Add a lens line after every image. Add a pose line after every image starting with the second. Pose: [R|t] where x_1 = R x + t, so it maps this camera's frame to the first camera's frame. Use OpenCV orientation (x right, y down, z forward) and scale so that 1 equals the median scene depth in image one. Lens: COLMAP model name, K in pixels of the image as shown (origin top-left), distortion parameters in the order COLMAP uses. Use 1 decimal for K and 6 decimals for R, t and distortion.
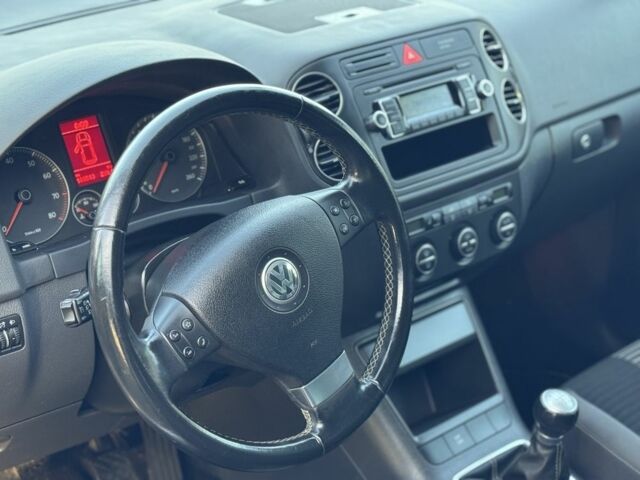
lens RADIAL K [[1287.5, 0, 322.6], [0, 1287.5, 239.2], [0, 0, 1]] dist [0.071625, 0.000000]
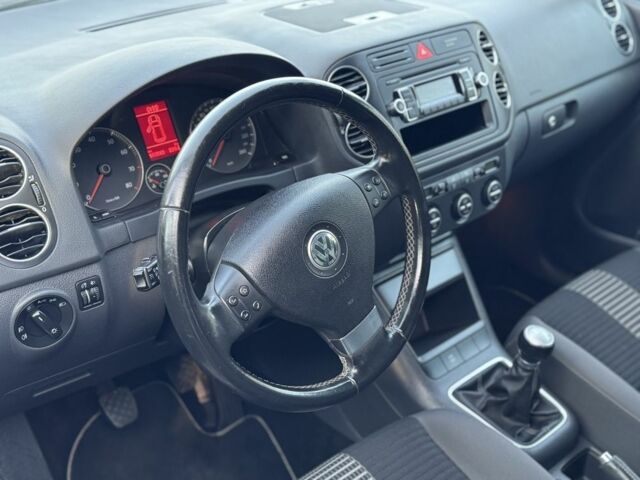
lens RADIAL K [[801.7, 0, 315.4], [0, 801.7, 244.4], [0, 0, 1]] dist [0.100953, 0.000000]
pose [[0.999966, 0.008199, 0.000373, -0.033720], [-0.008198, 0.995572, 0.093646, -0.033717], [0.000396, -0.093646, 0.995606, 0.235456]]
